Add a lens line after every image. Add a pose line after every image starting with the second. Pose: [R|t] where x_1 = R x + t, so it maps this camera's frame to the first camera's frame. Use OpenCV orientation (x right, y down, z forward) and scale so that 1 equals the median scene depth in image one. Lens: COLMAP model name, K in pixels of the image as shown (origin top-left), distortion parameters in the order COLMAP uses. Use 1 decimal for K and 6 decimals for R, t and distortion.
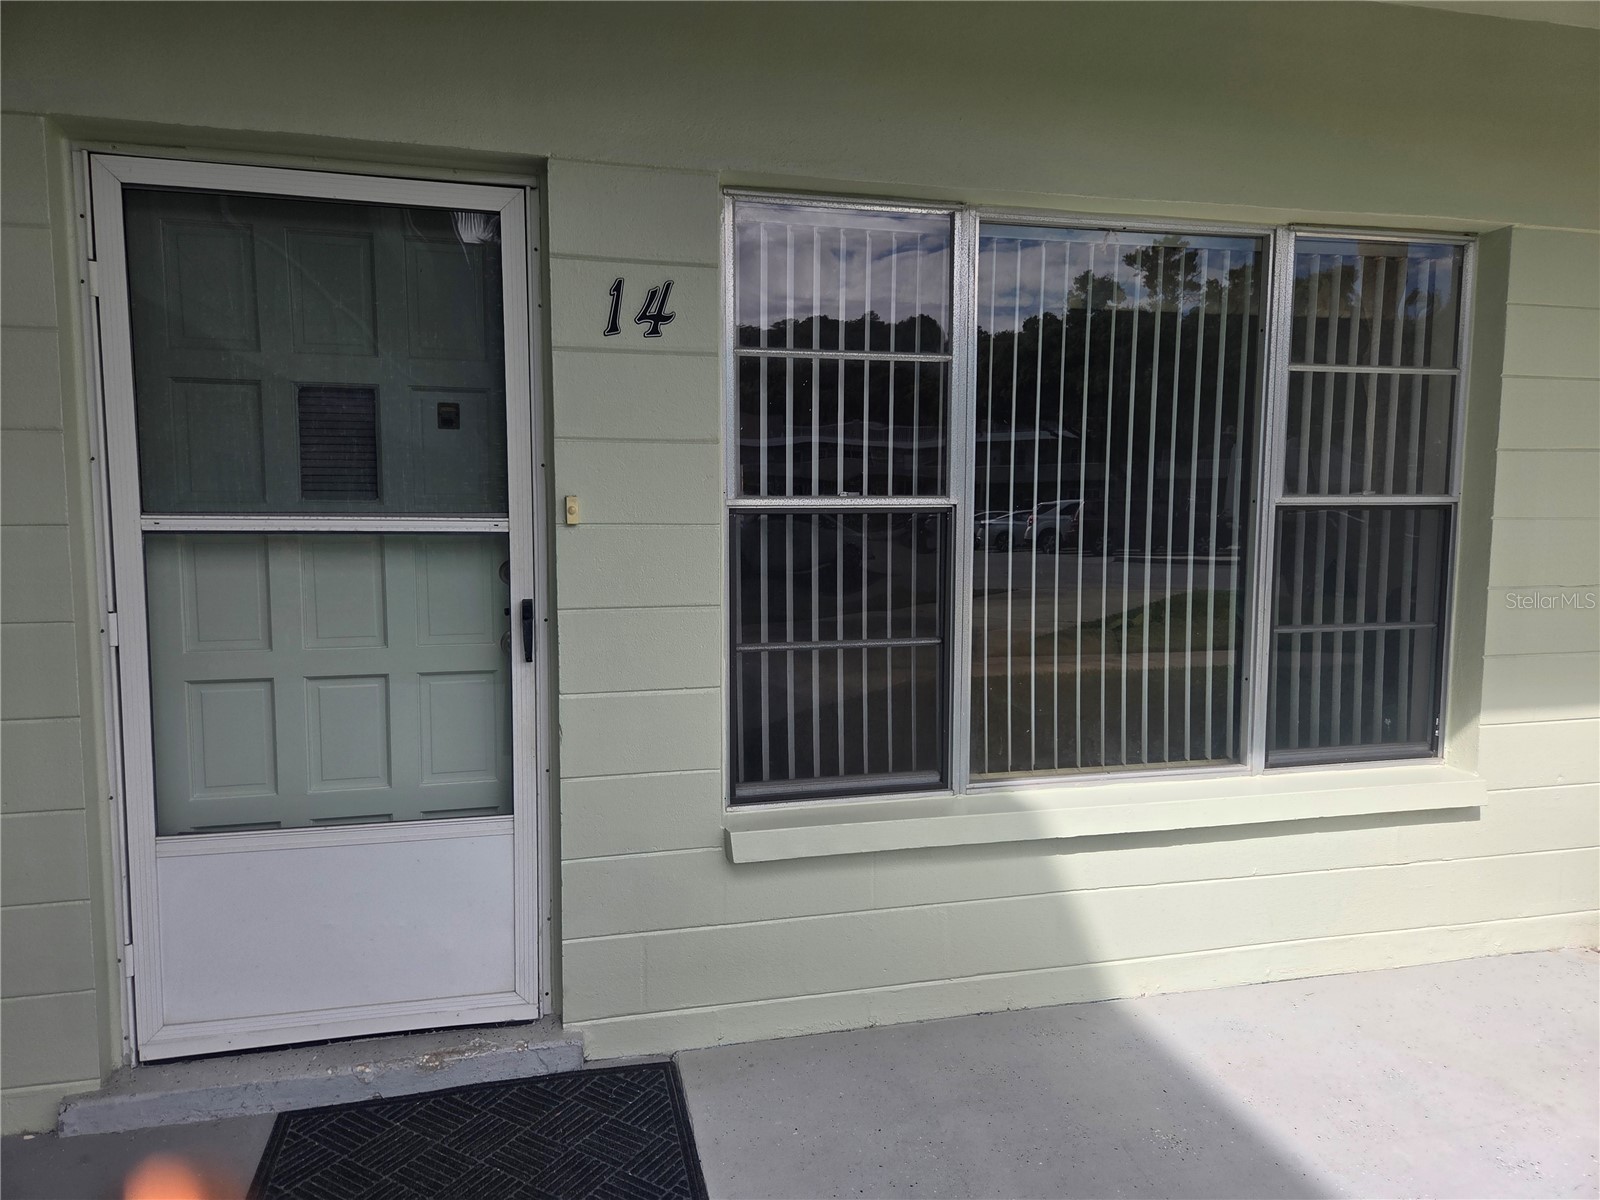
lens RADIAL K [[1069.6, 0, 804.4], [0, 1069.6, 599.2], [0, 0, 1]] dist [0.059767, -0.044711]
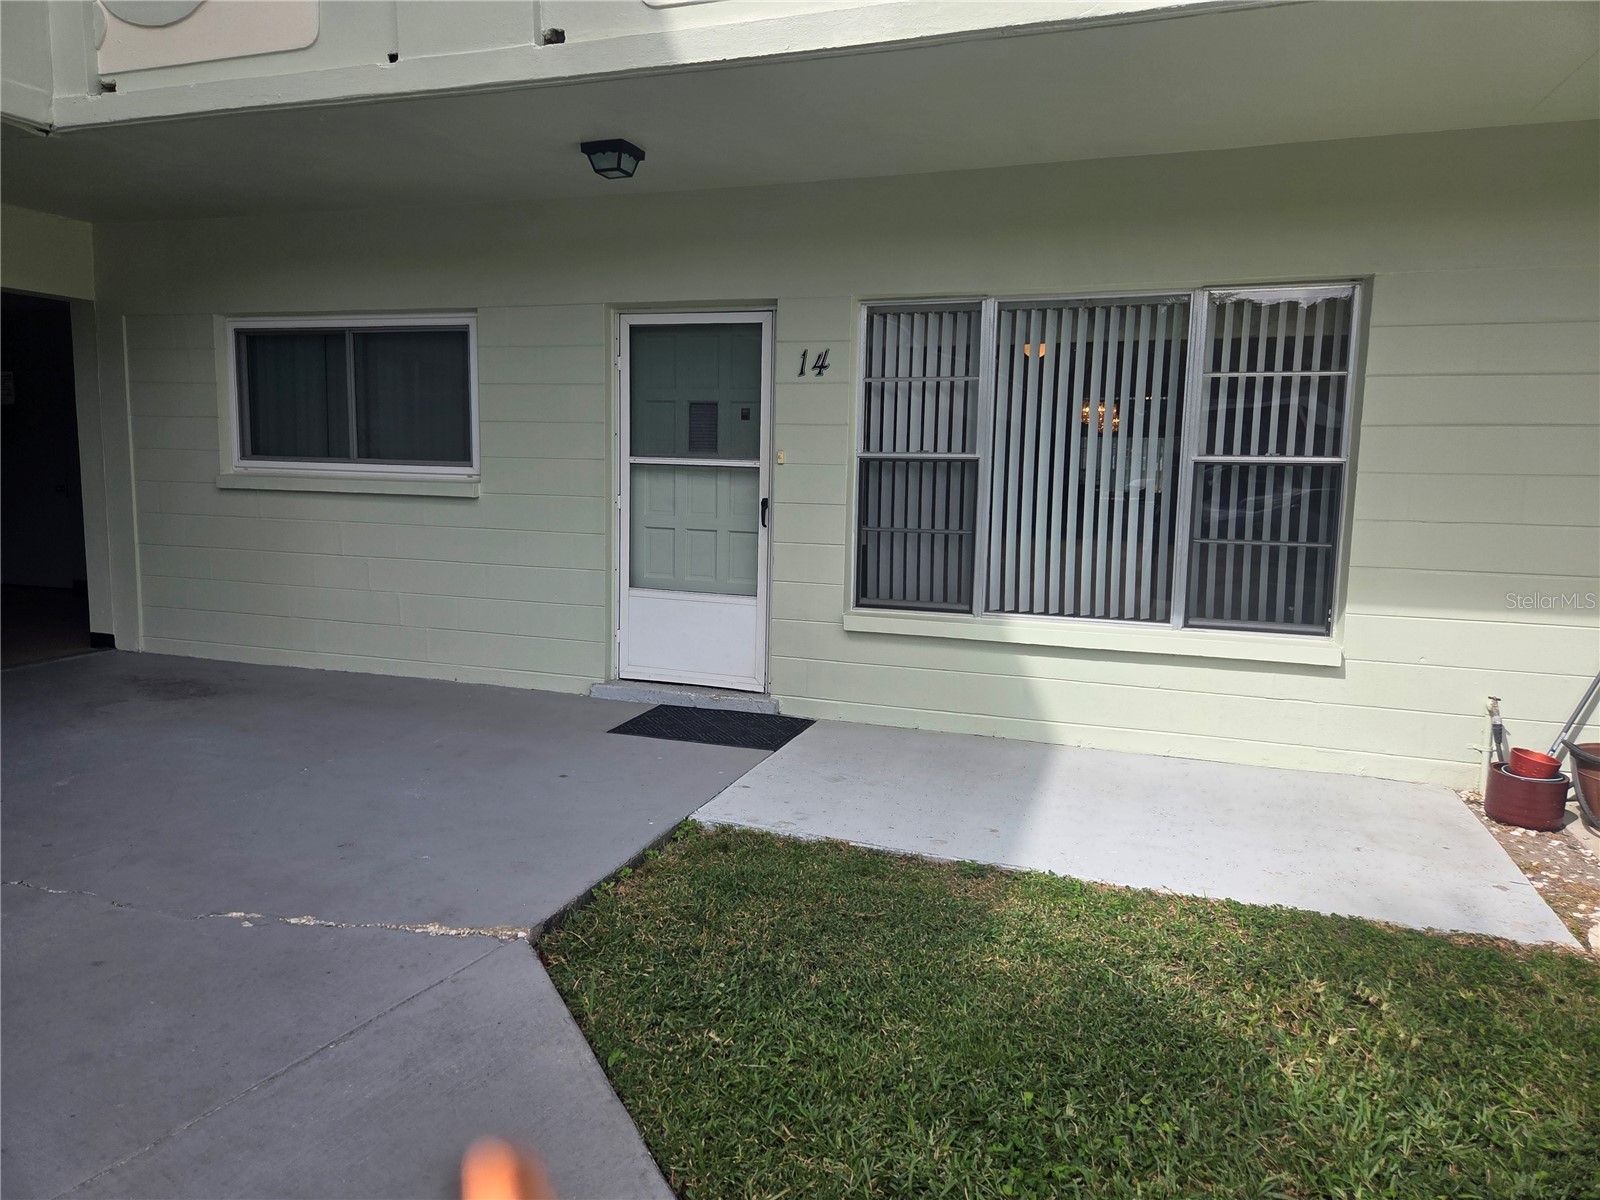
lens RADIAL K [[1069.6, 0, 801.7], [0, 1069.6, 596.4], [0, 0, 1]] dist [0.059767, -0.044711]
pose [[0.835537, 0.080867, -0.543451, 1.007374], [-0.070384, 0.996714, 0.040101, 0.107471], [0.544908, 0.004744, 0.838482, -0.789675]]
